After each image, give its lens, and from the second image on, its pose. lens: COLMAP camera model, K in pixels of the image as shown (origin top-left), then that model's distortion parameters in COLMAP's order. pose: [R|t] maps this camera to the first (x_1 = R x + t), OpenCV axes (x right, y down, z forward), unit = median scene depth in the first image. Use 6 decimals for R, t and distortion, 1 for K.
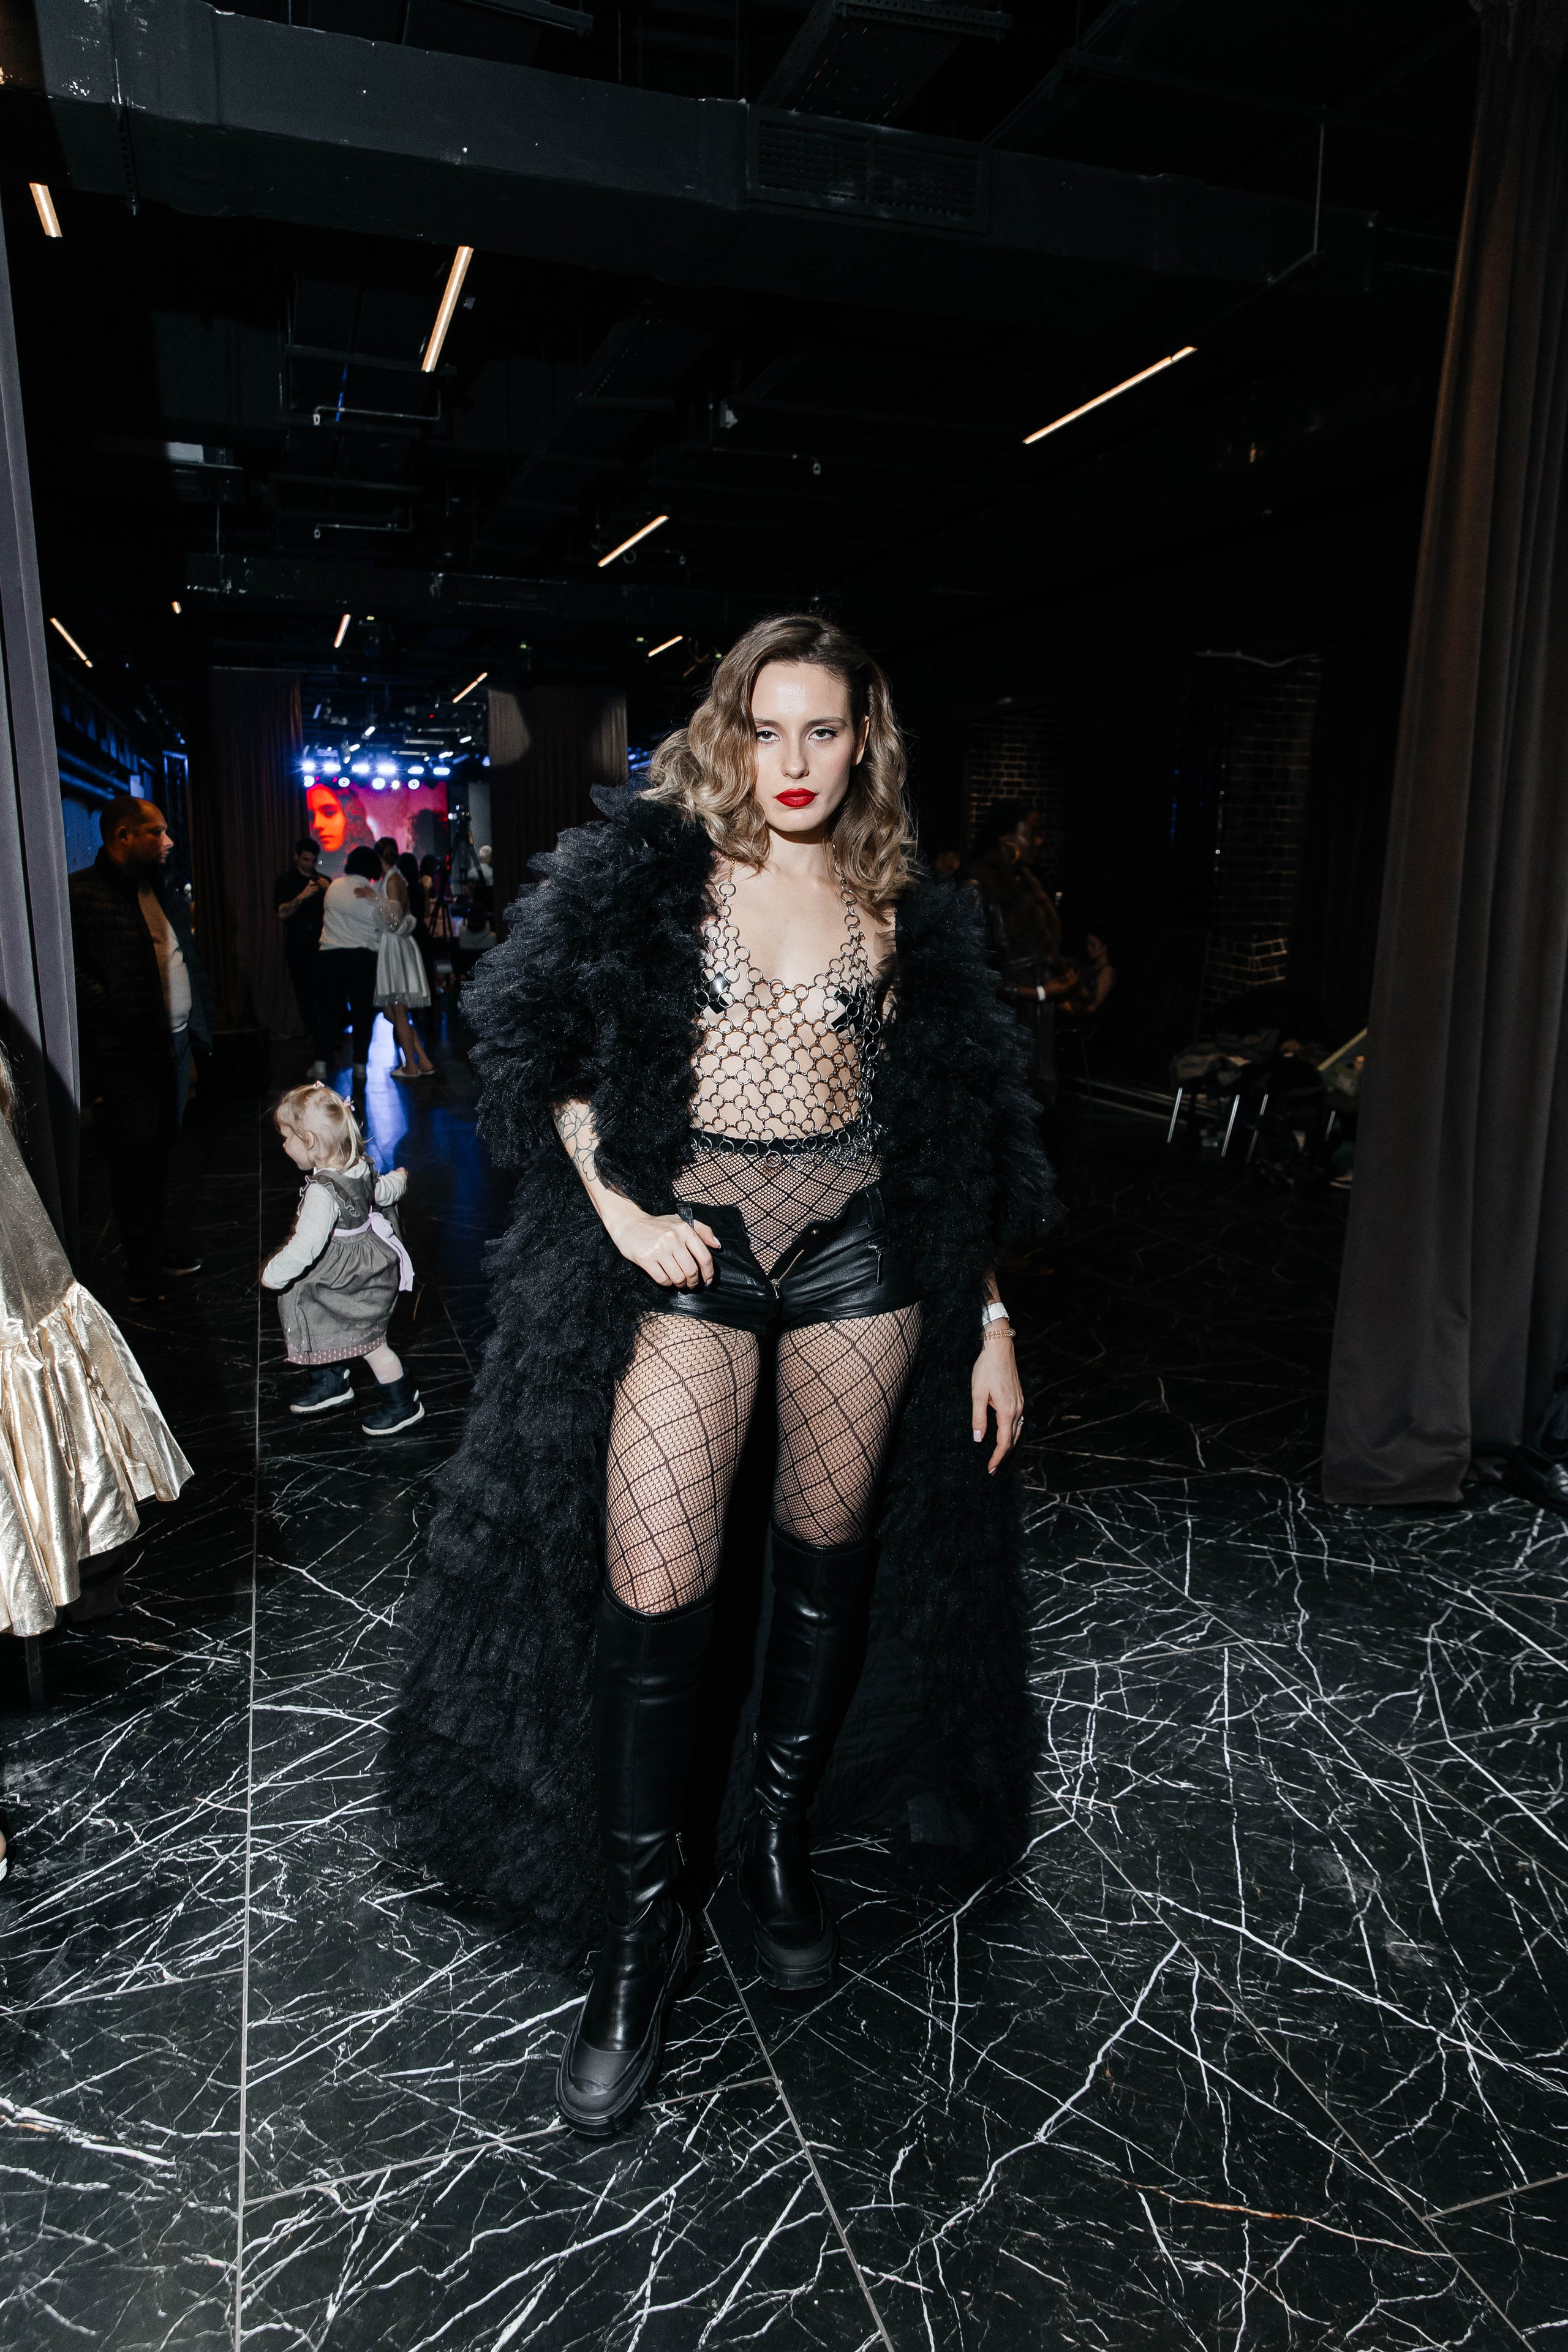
lens RADIAL K [[1561.5, 0, 790.4], [0, 1561.5, 1174.3], [0, 0, 1]] dist [0.013887, -0.007607]
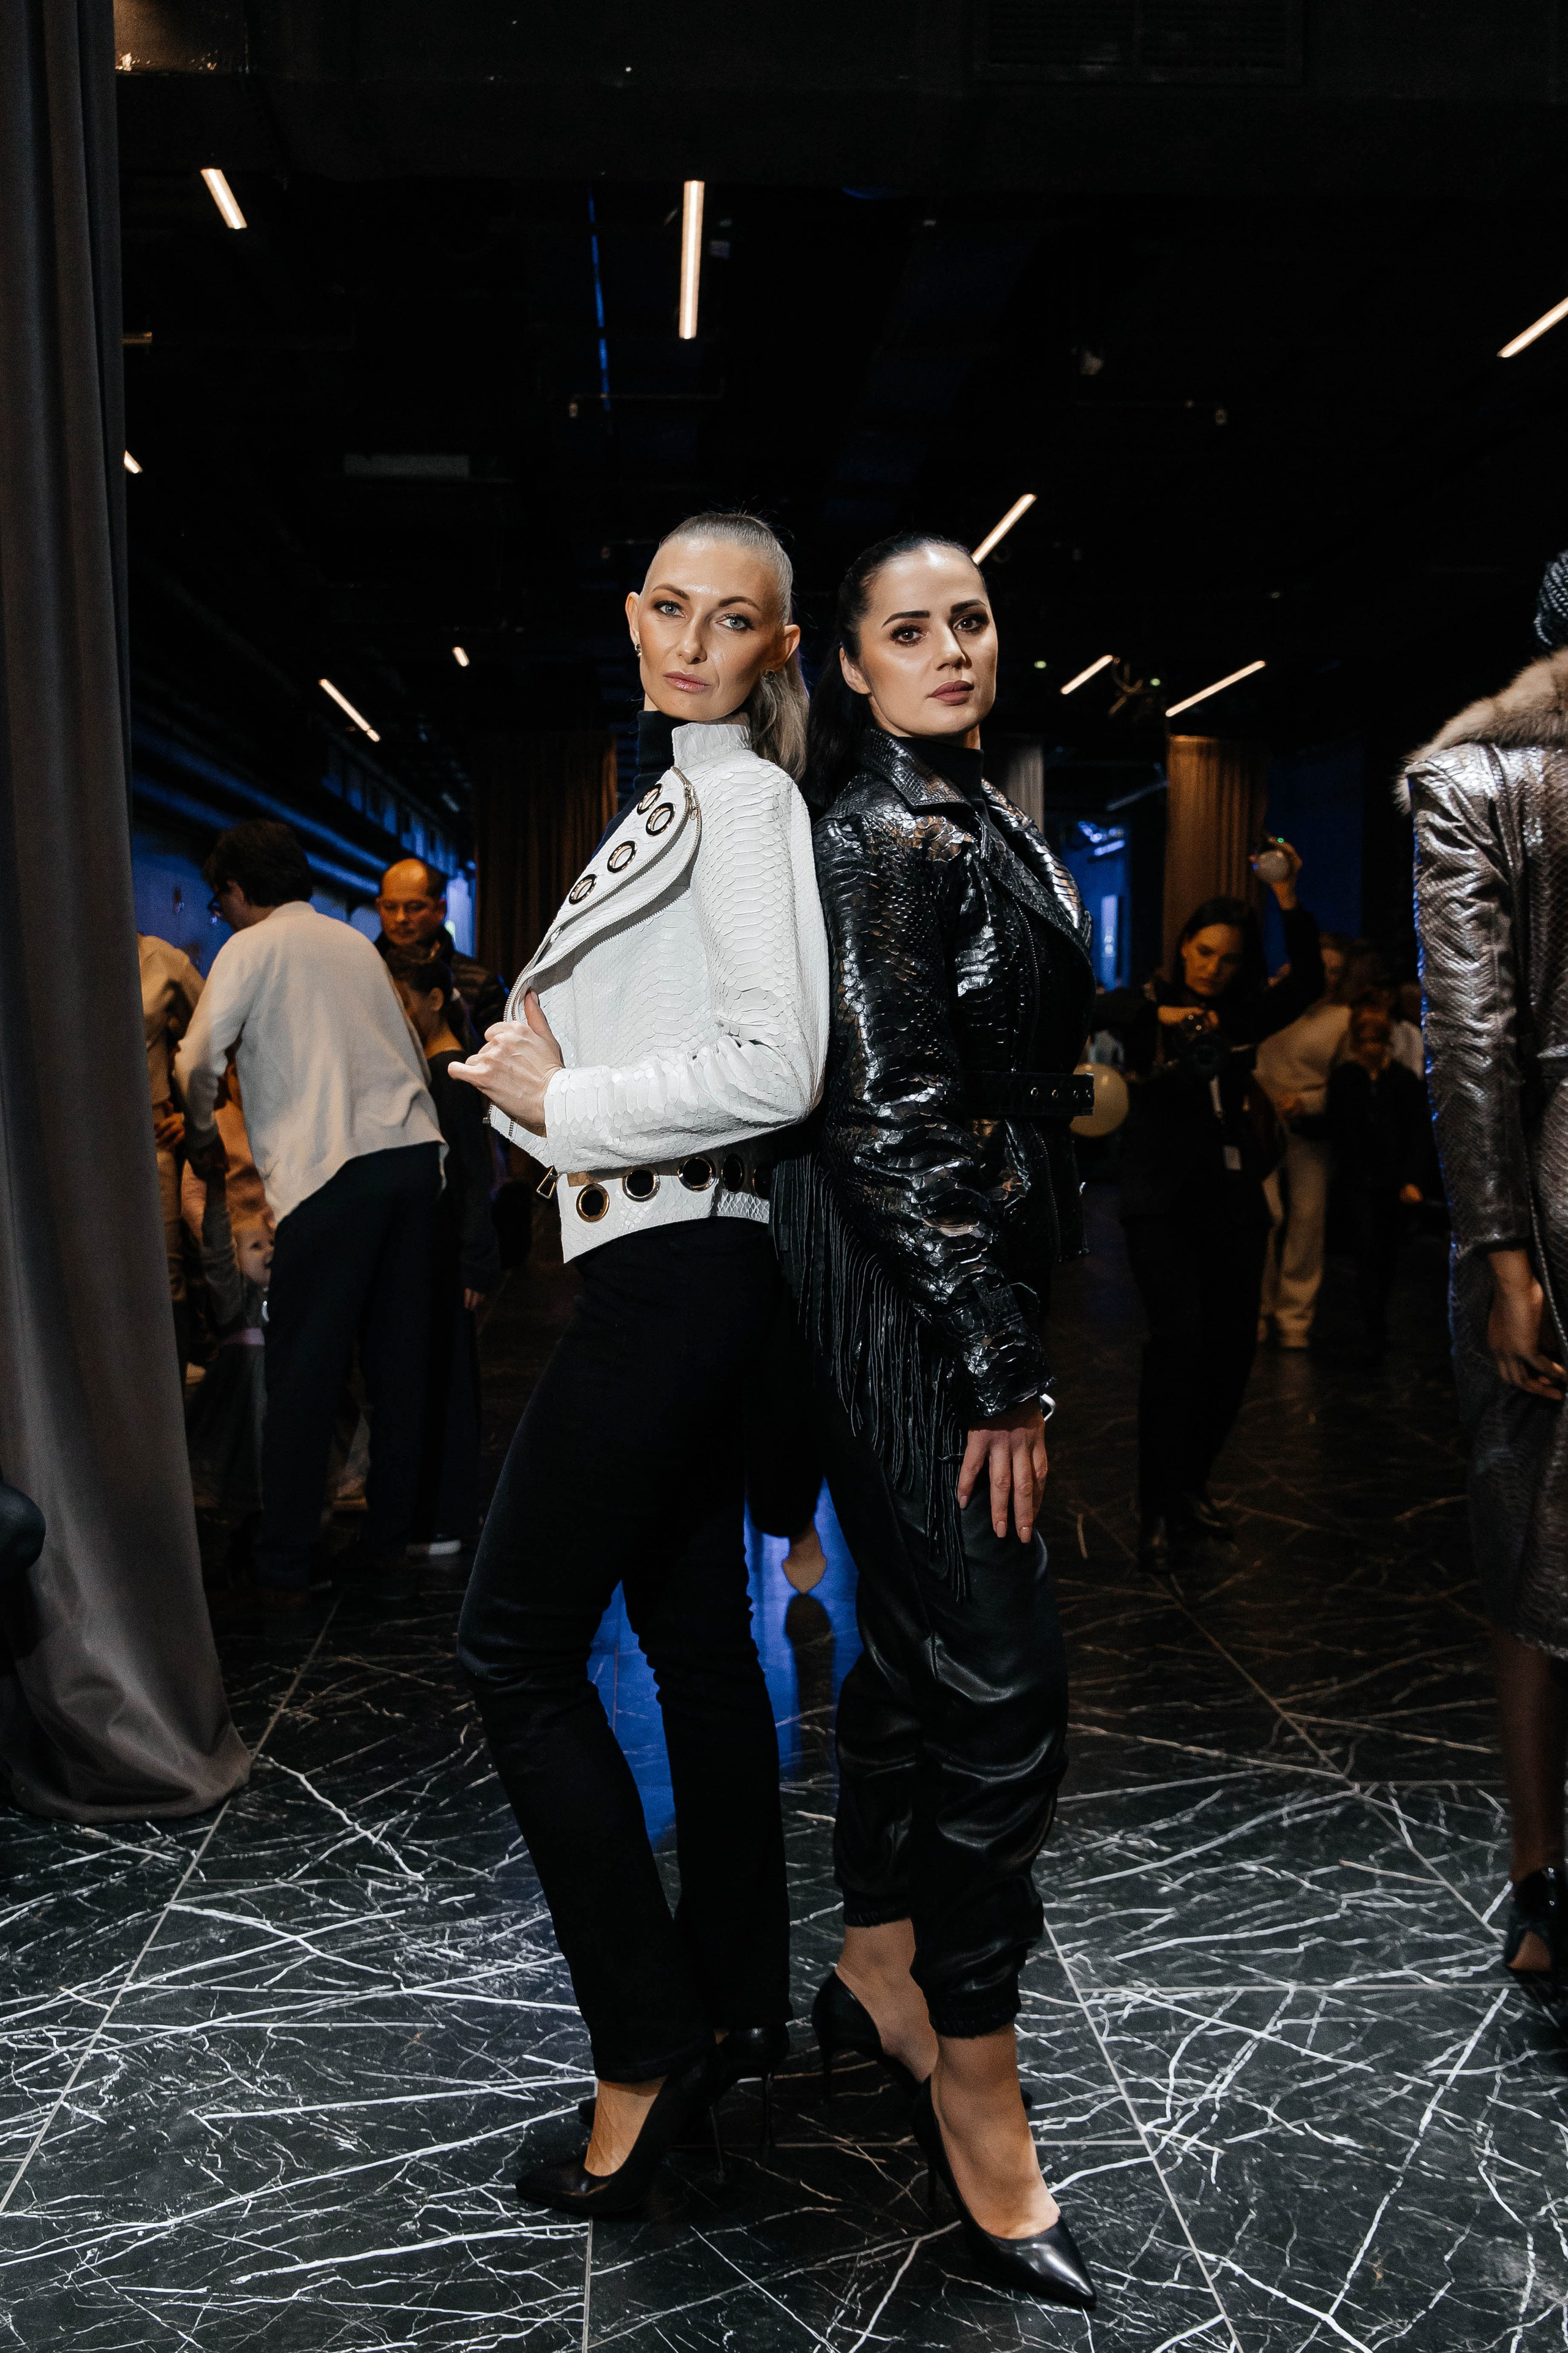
lens RADIAL K [[2231.2, 0, 715.6], [0, 2231.2, 1124.1], [0, 0, 1]] dist [-0.019590, 0.030274]
pose [[0.960173, 0.004968, -0.279360, 0.265254], [-0.043518, 0.990299, -0.131963, 0.092996], [0.275995, 0.138865, 0.951075, -0.062675]]
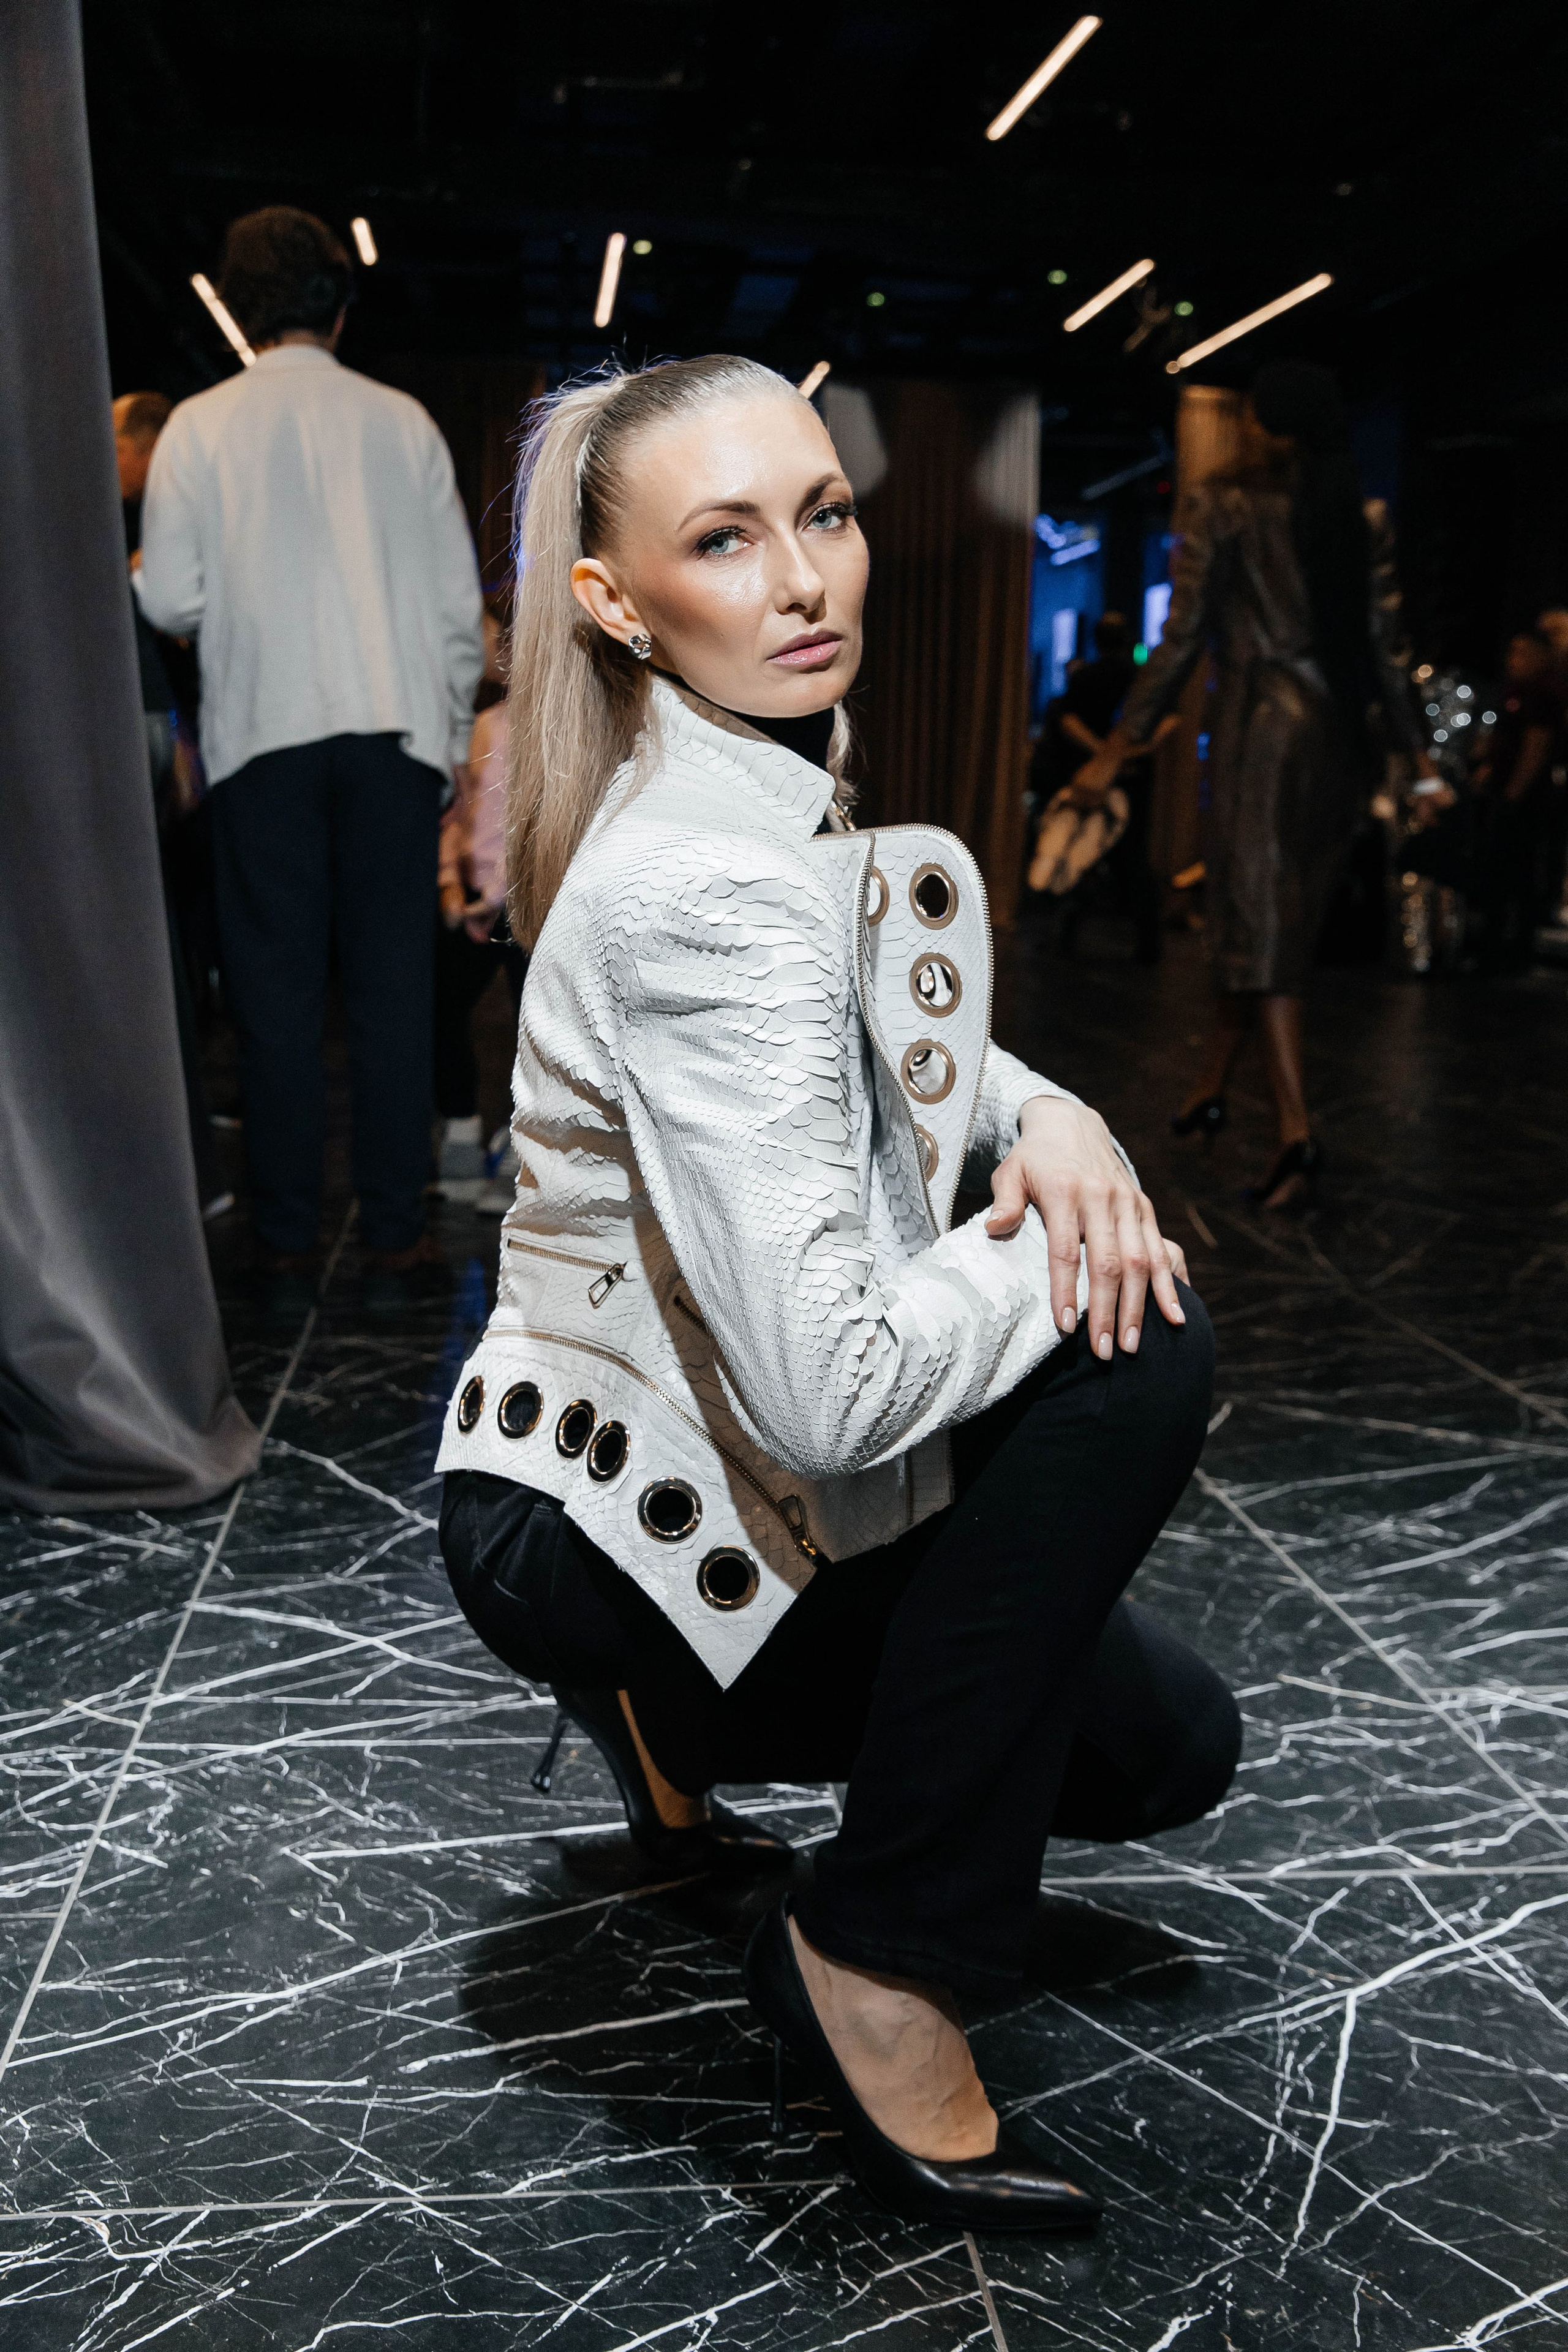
lens RADIAL K [[2424.0, 0, 790.5], [0, 2424.0, 1200.1], [0, 0, 1]] dist [-0.012897, 0.019755]
pose [[0.978312, 0.047077, -0.201714, 0.064255], [-0.049048, 0.998785, -0.004780, 0.200053], [0.201244, 0.014570, 0.979433, 0.157401]]
